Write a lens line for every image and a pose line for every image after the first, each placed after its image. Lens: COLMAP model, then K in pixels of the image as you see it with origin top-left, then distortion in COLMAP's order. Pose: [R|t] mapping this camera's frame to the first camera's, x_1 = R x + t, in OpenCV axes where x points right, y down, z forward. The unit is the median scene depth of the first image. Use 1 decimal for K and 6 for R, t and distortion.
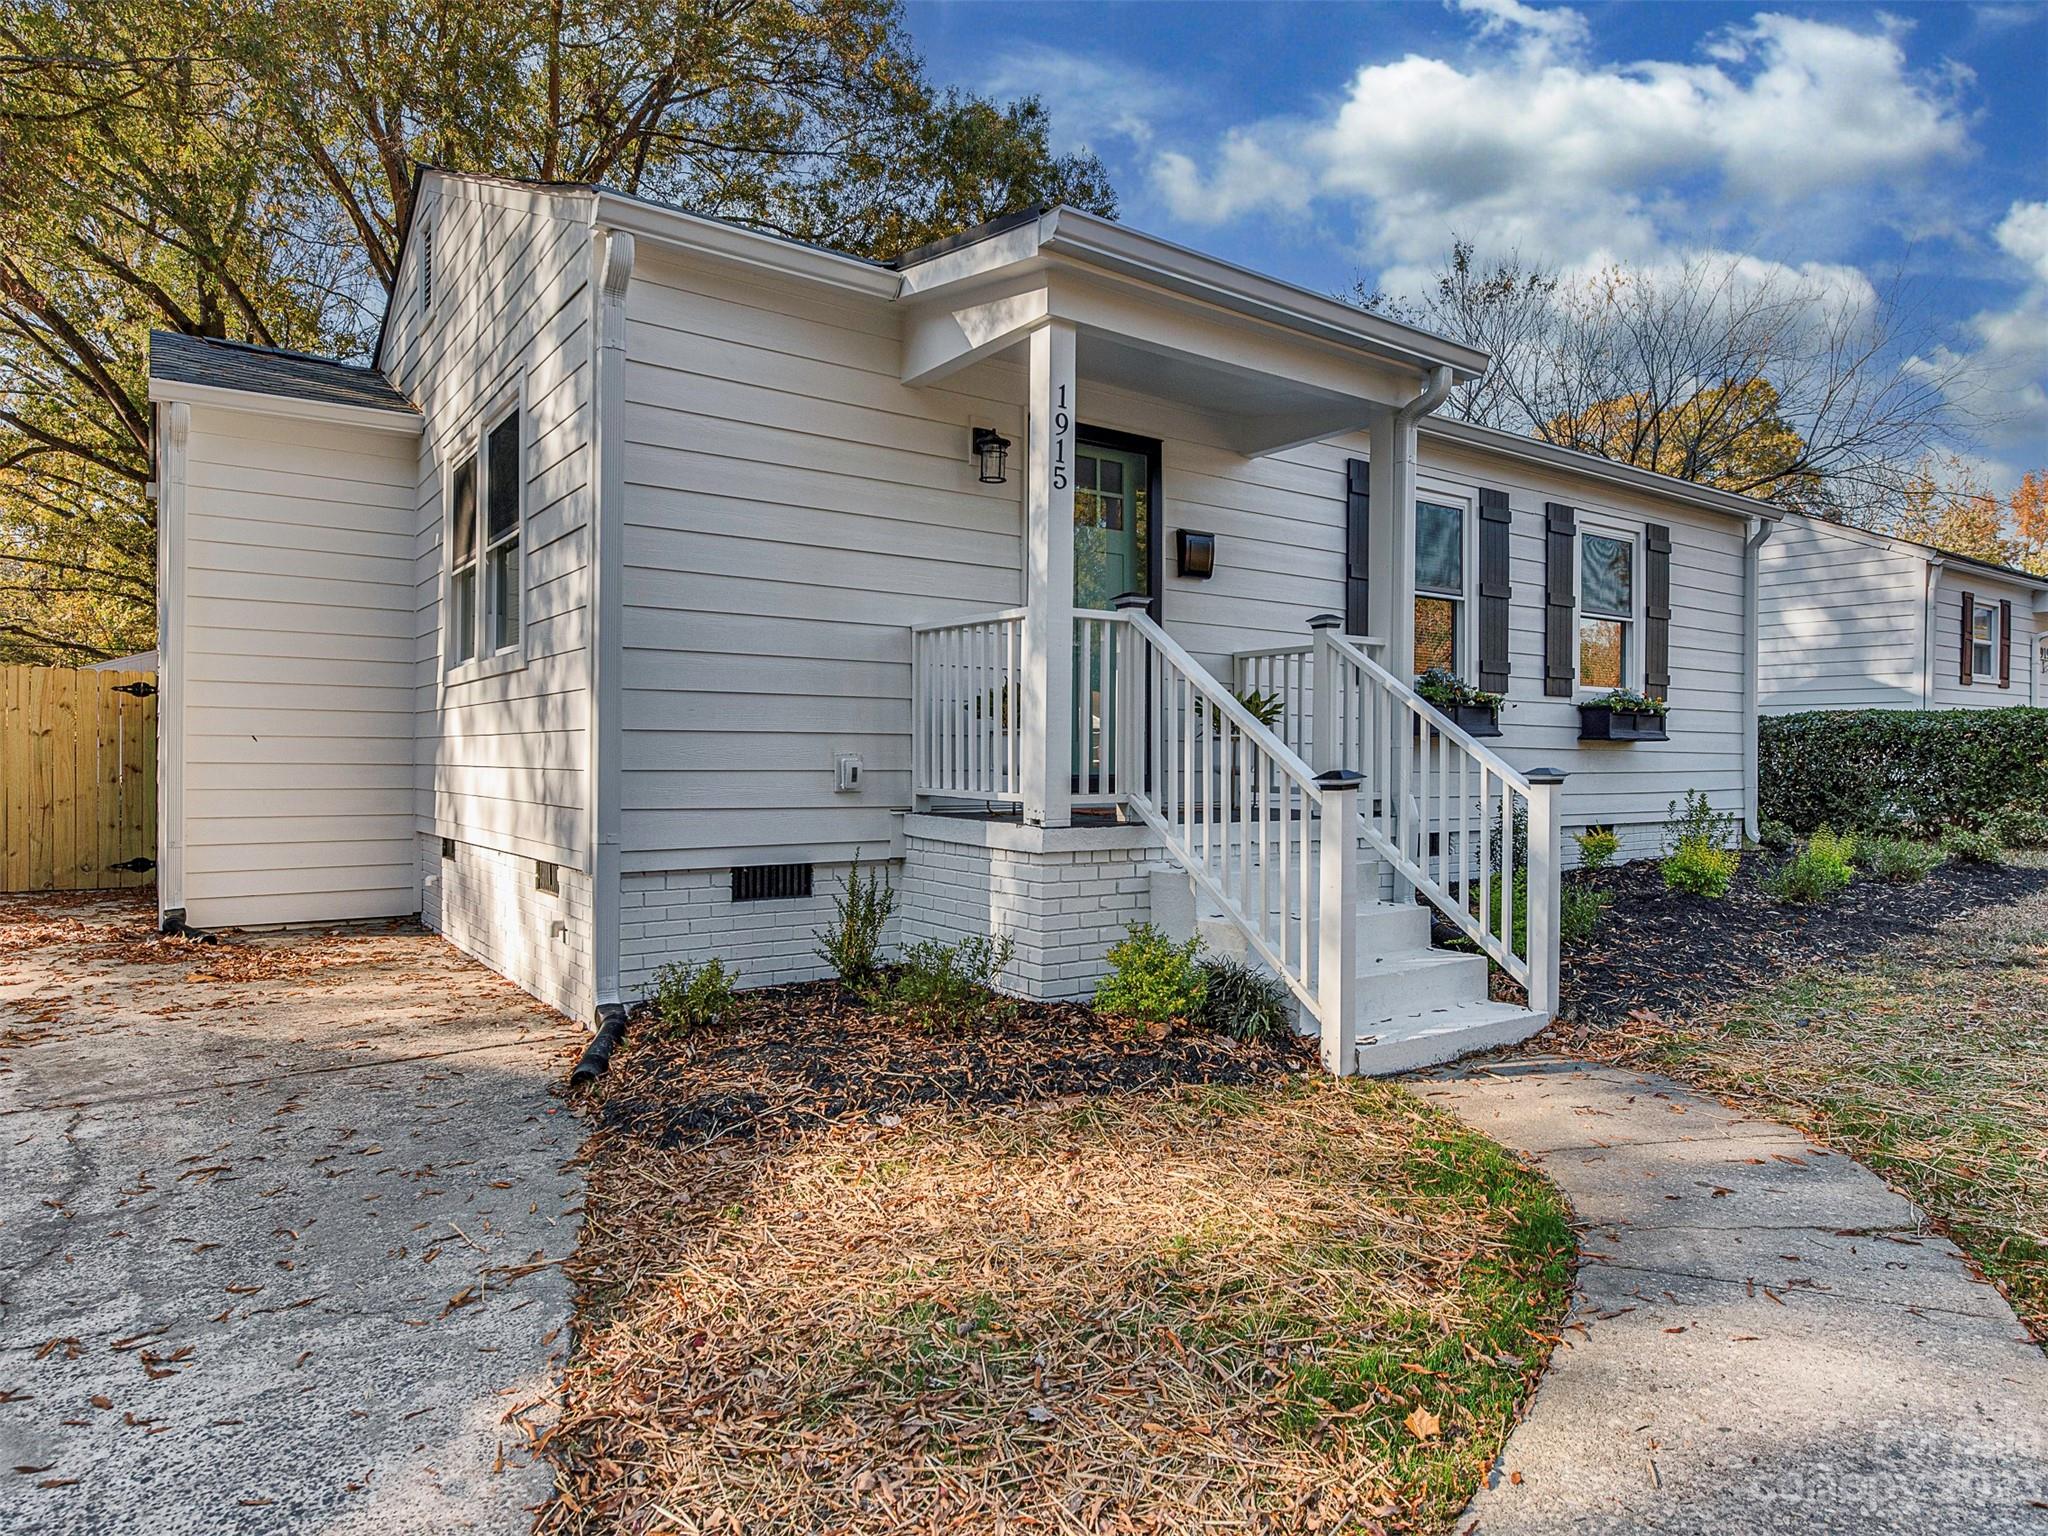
lens RADIAL K [[1228.1, 0, 1024.0], [0, 1228.1, 768.0], [0, 0, 1]] dist [-0.000408, 0.000059]
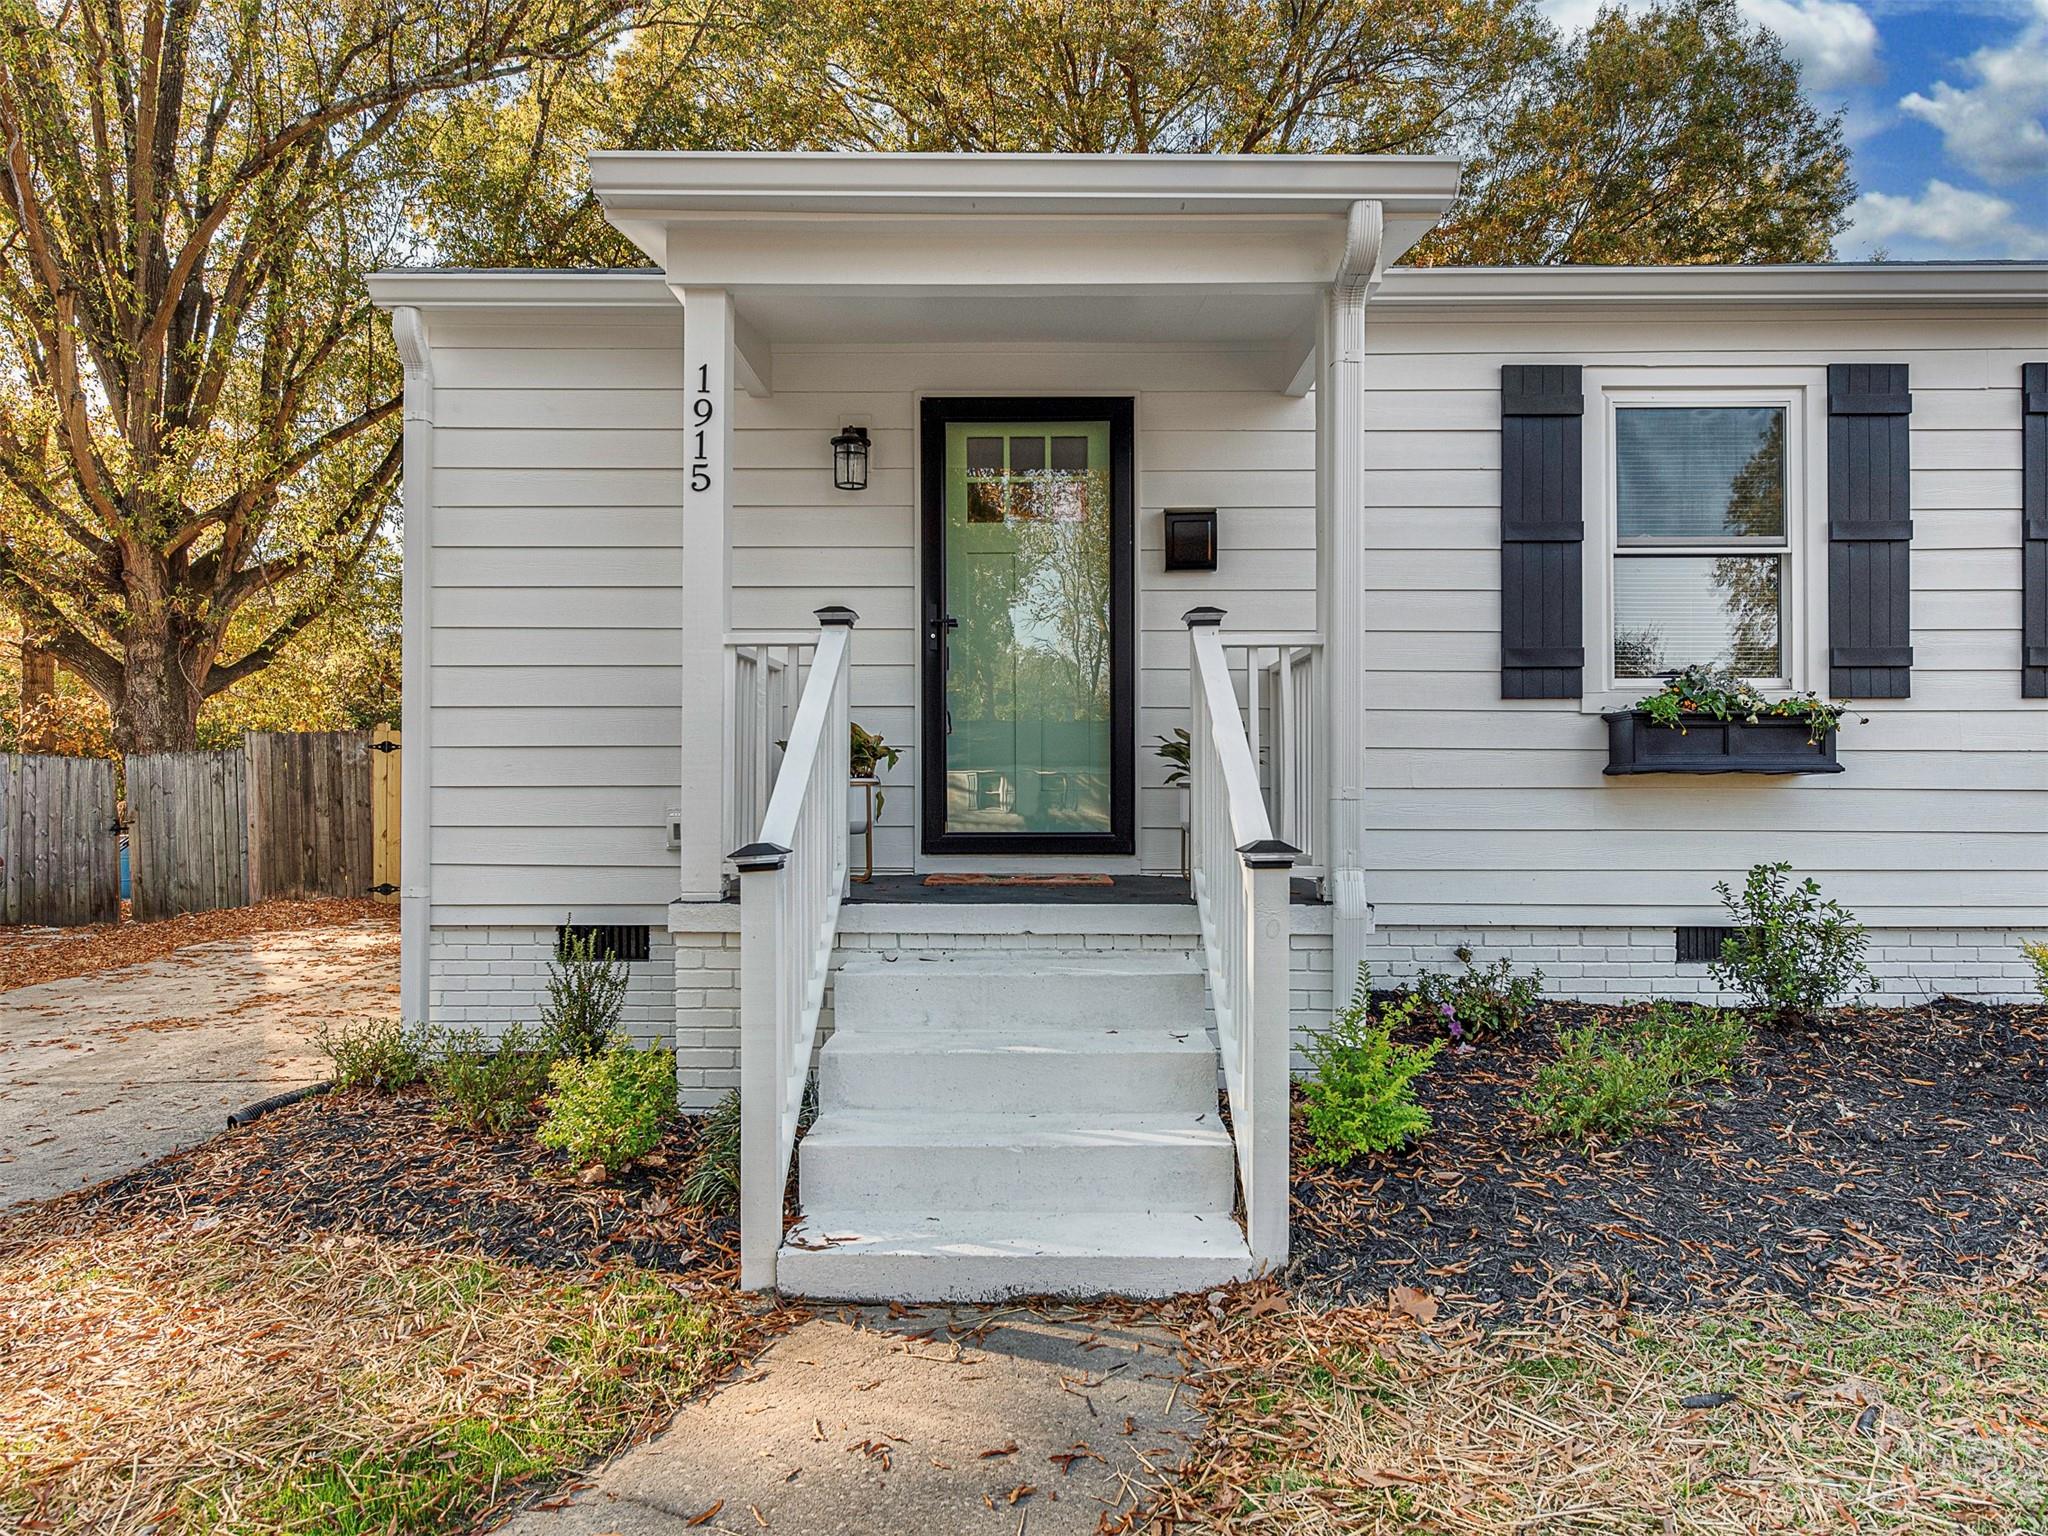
lens RADIAL K [[1226.9, 0, 1031.8], [0, 1226.9, 791.3], [0, 0, 1]] dist [0.001240, 0.000072]
pose [[0.810529, -0.004328, -0.585682, 0.427635], [0.000083, 0.999974, -0.007274, -0.012299], [0.585698, 0.005848, 0.810508, 0.287134]]
